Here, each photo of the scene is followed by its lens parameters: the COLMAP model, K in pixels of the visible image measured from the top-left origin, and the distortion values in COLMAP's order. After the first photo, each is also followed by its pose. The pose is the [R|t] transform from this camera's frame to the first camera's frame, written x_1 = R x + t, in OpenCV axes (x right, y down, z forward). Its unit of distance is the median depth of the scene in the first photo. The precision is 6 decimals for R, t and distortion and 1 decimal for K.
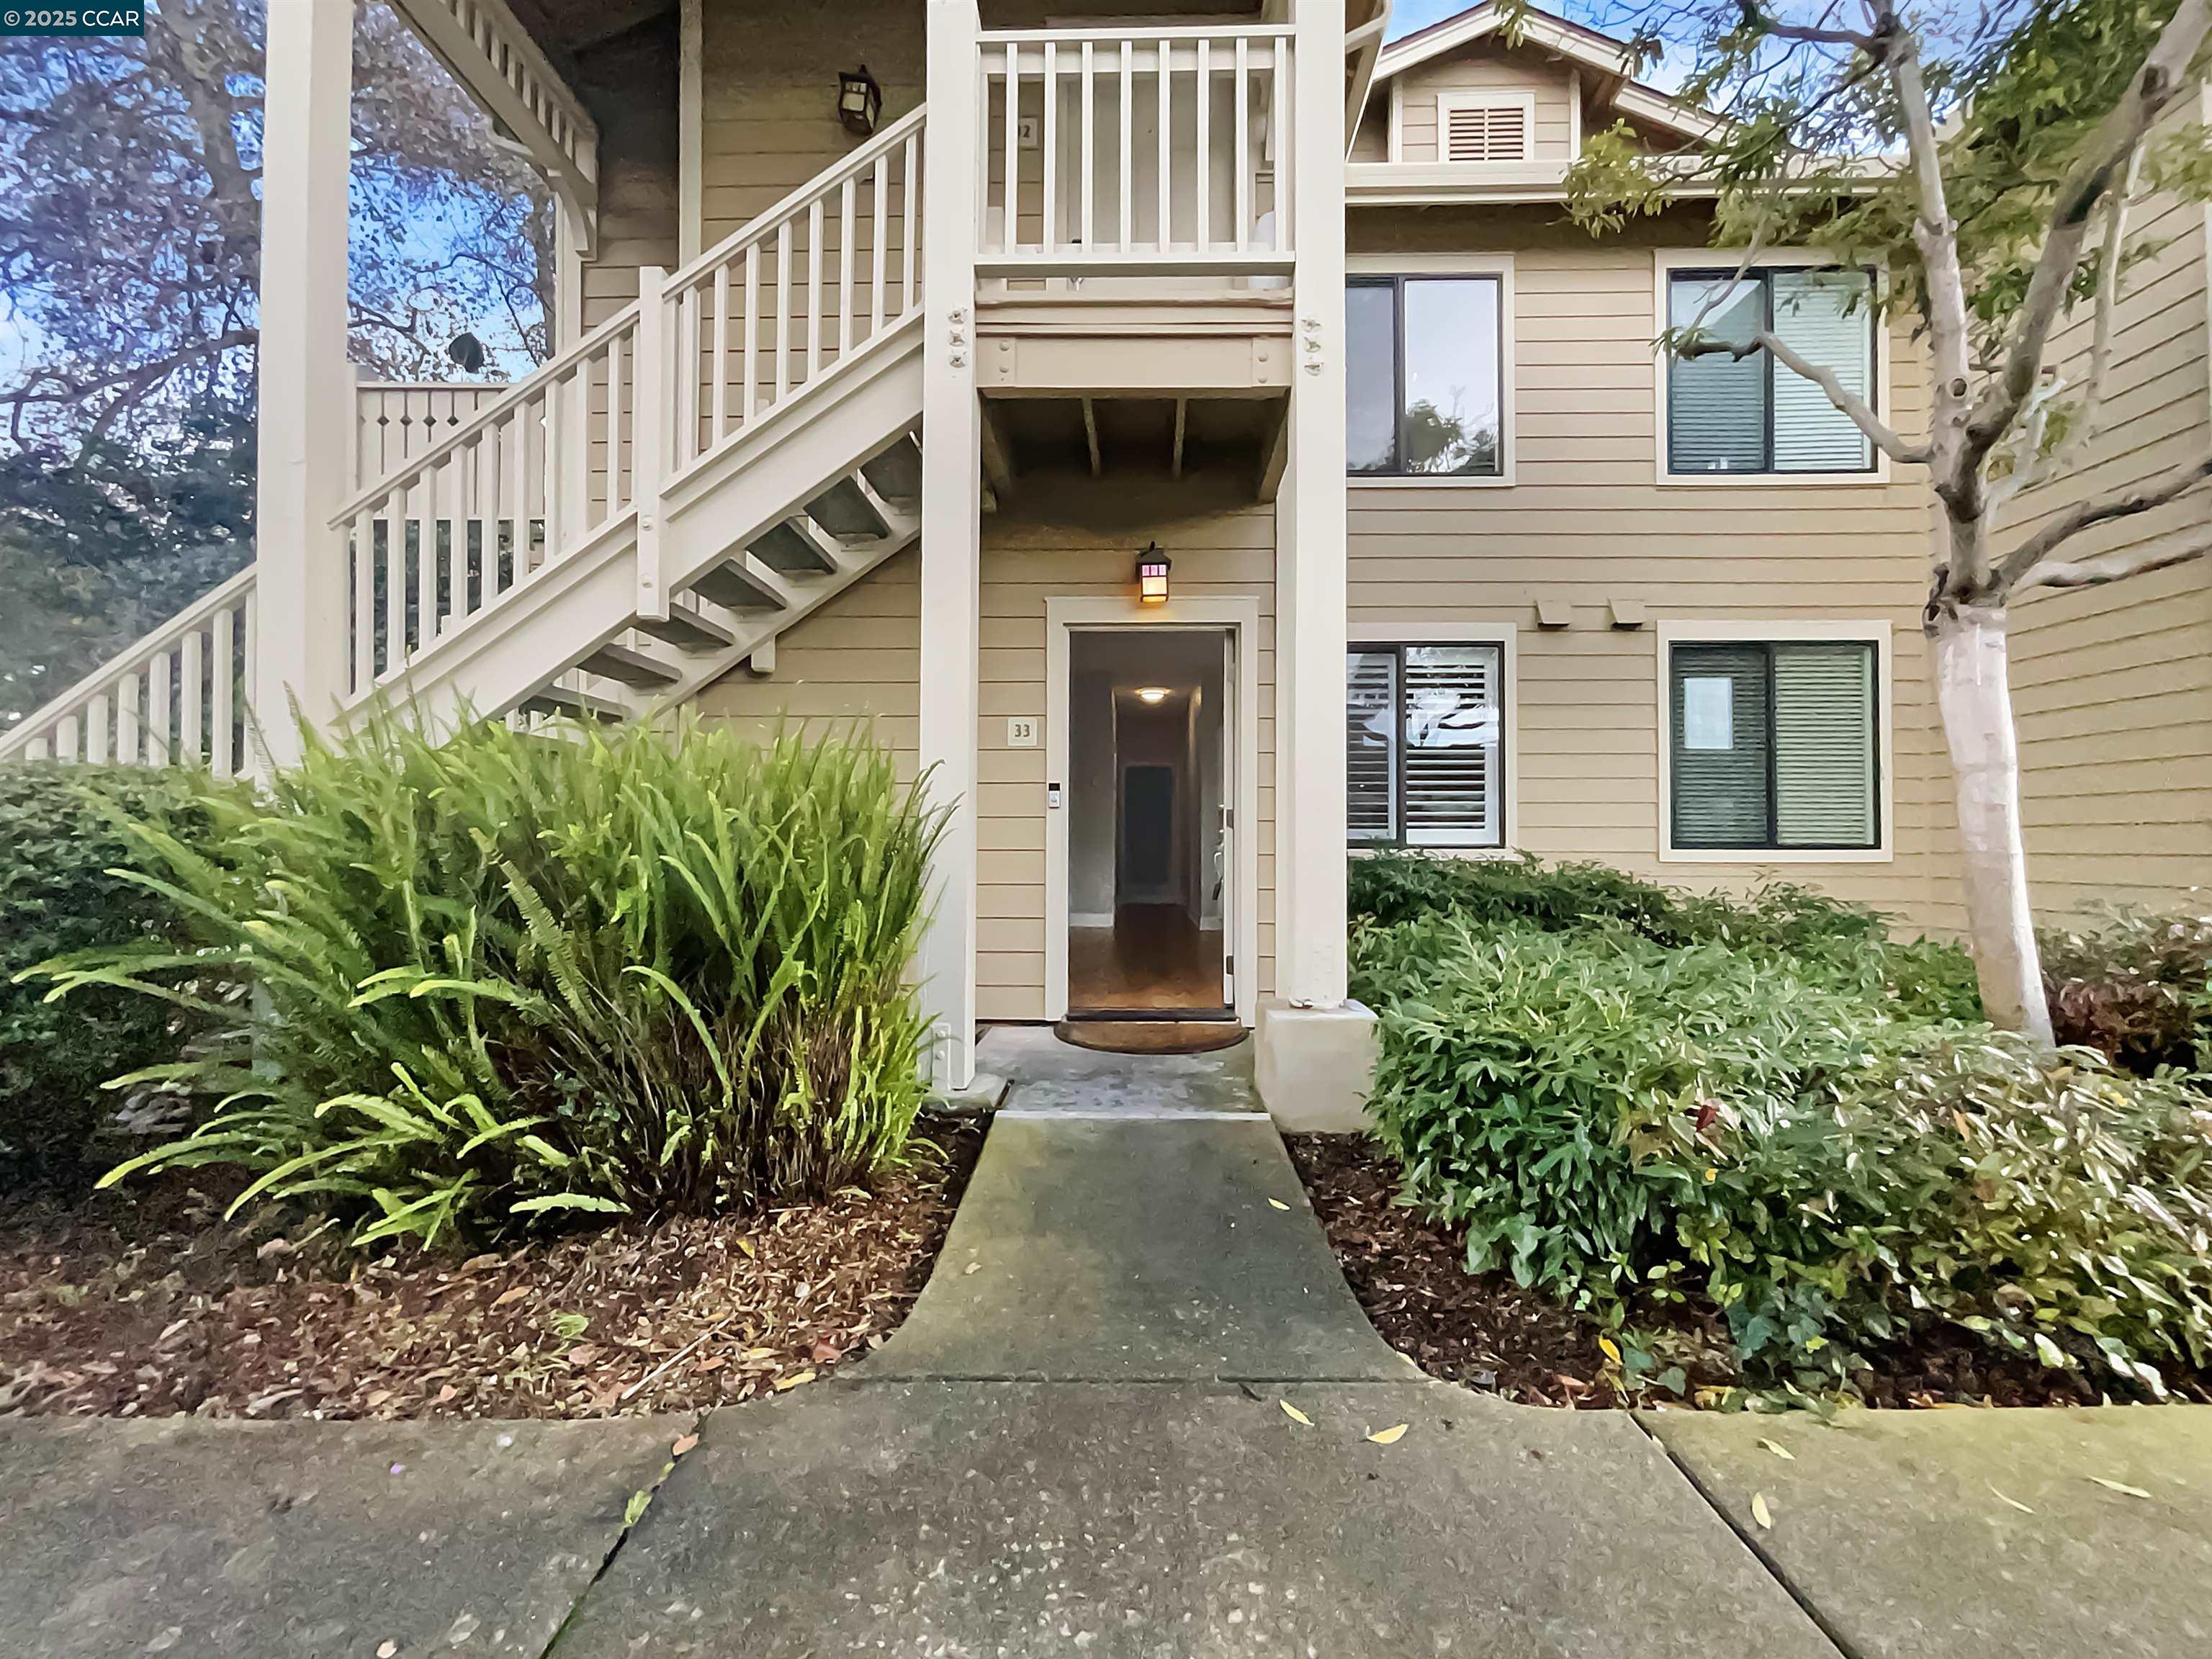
lens RADIAL K [[896.1, 0, 1114.6], [0, 896.1, 833.7], [0, 0, 1]] dist [0.000670, 0.000555]
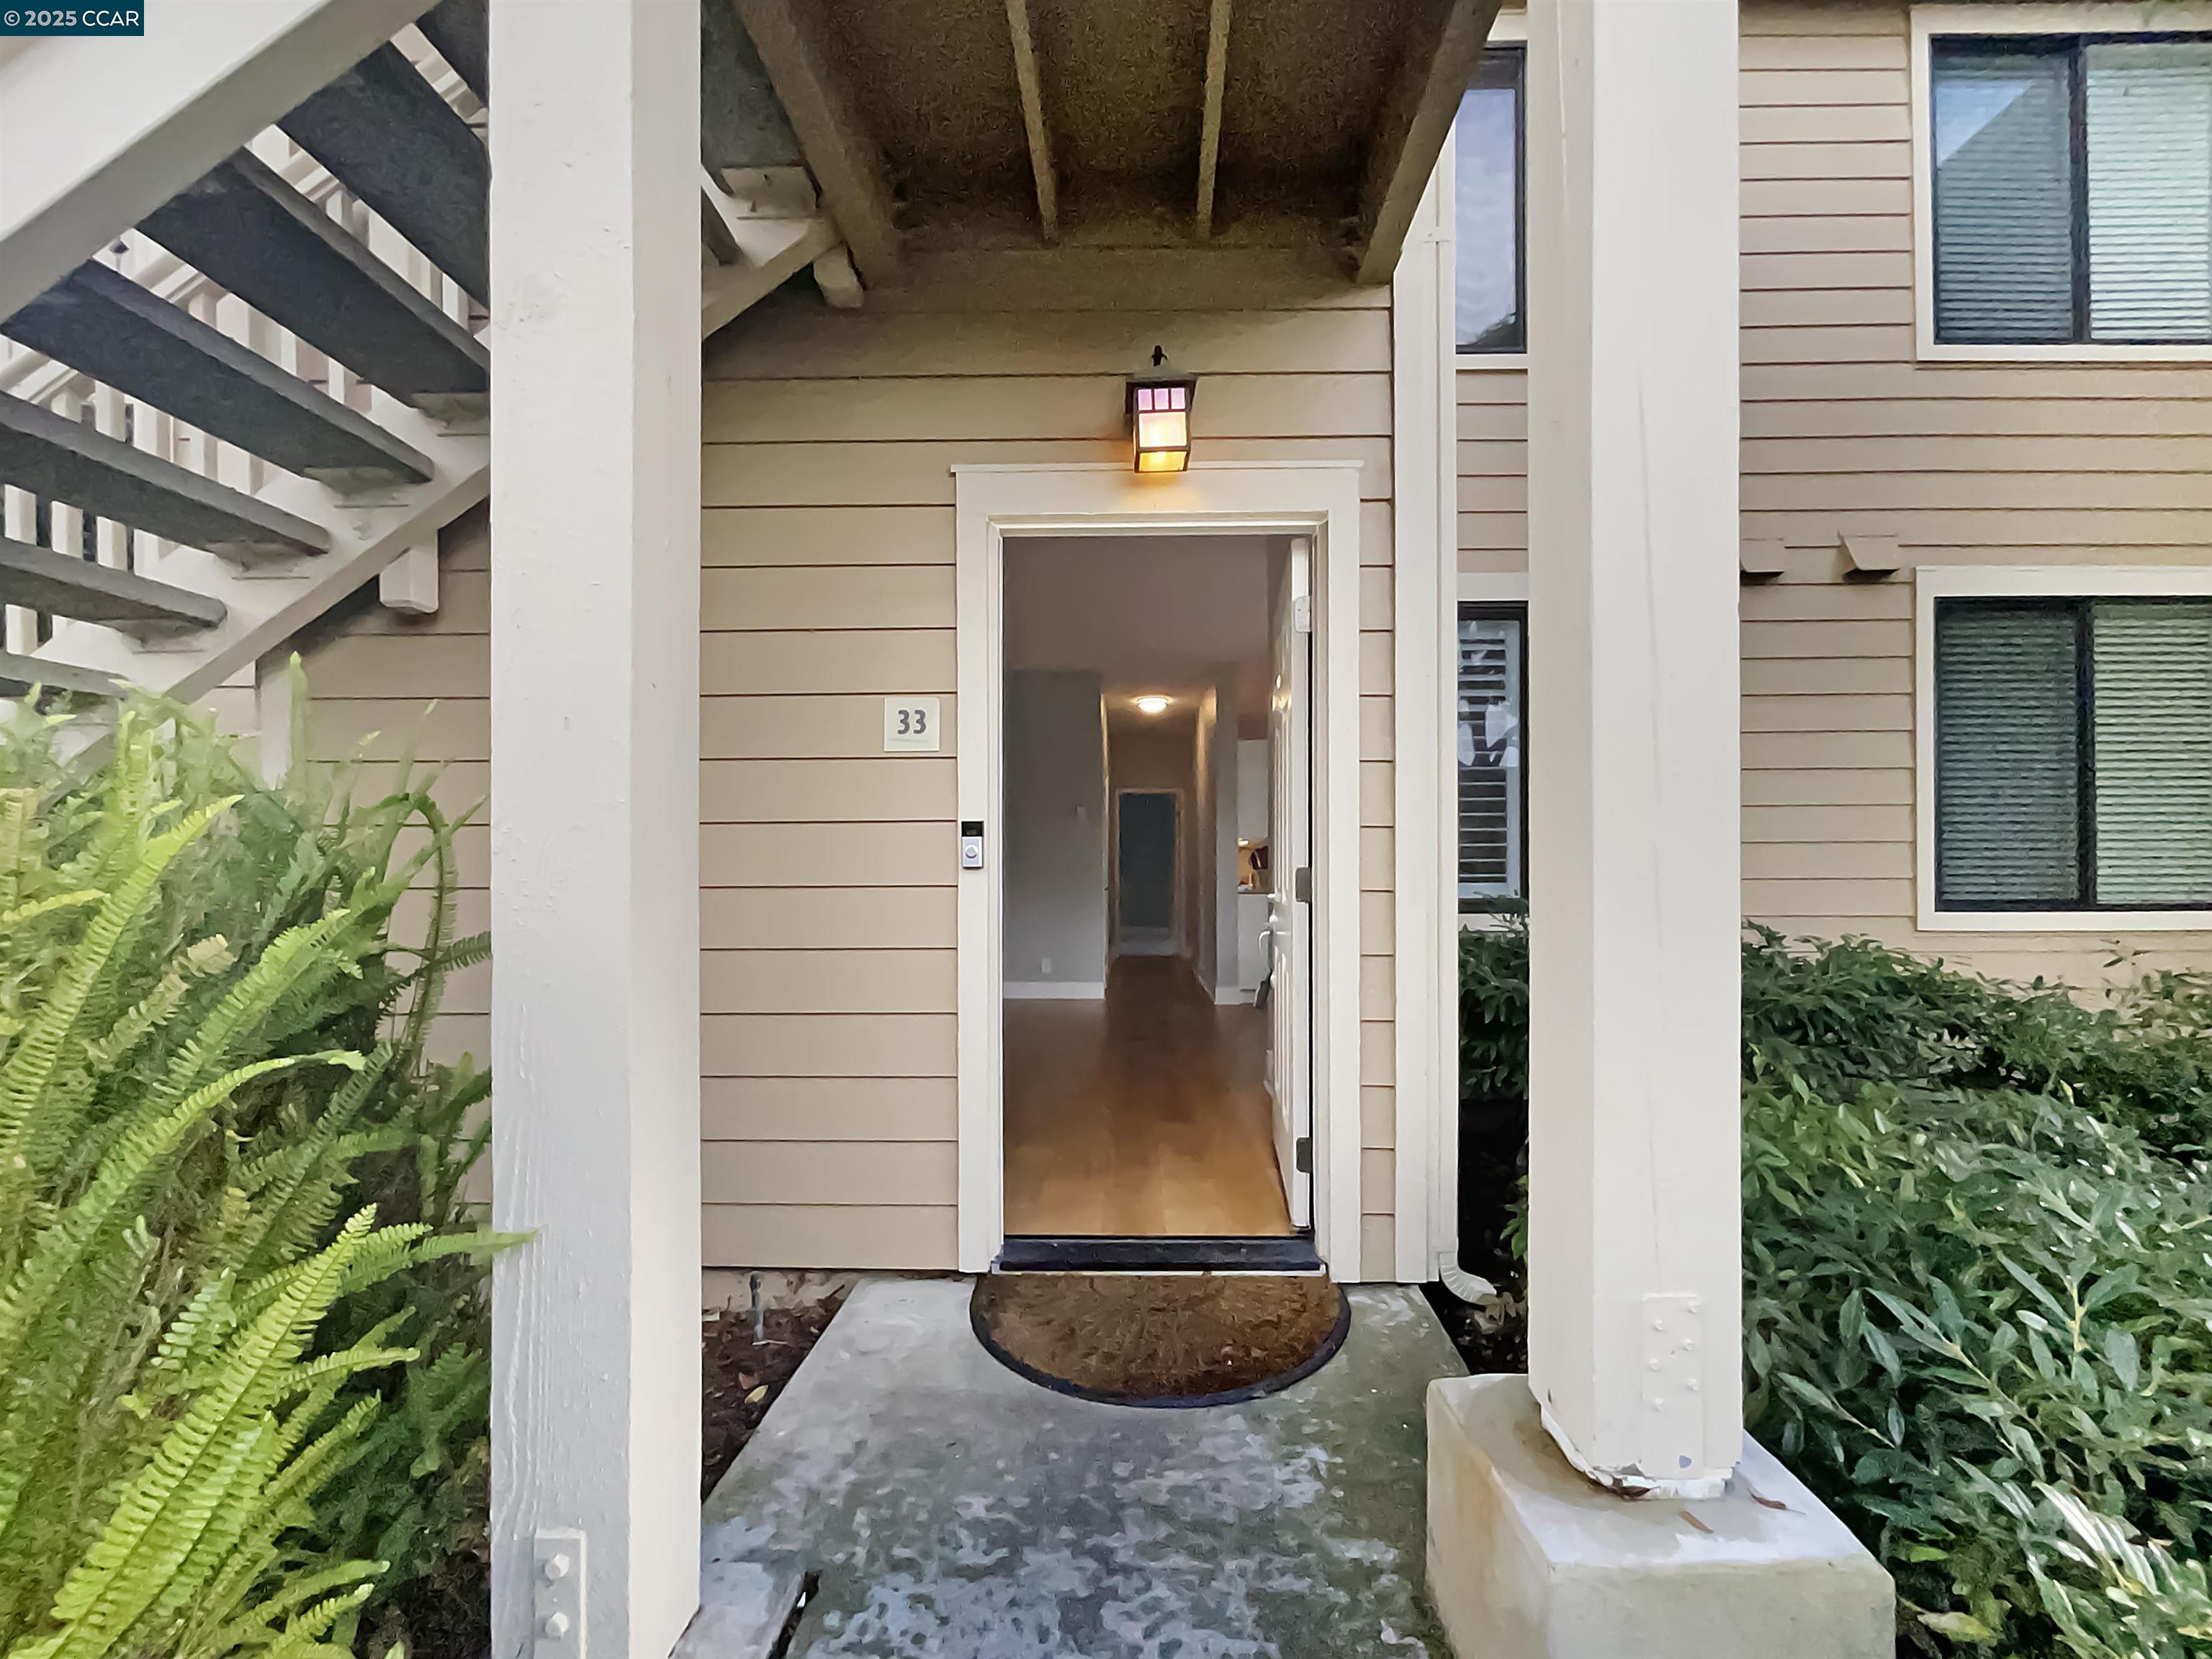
lens RADIAL K [[907.3, 0, 1134.8], [0, 907.3, 831.8], [0, 0, 1]] dist [-0.000329, -0.000052]
pose [[0.999631, -0.006305, 0.026417, 0.012971], [0.007189, 0.999412, -0.033517, -0.030989], [-0.026190, 0.033695, 0.999089, 0.453093]]
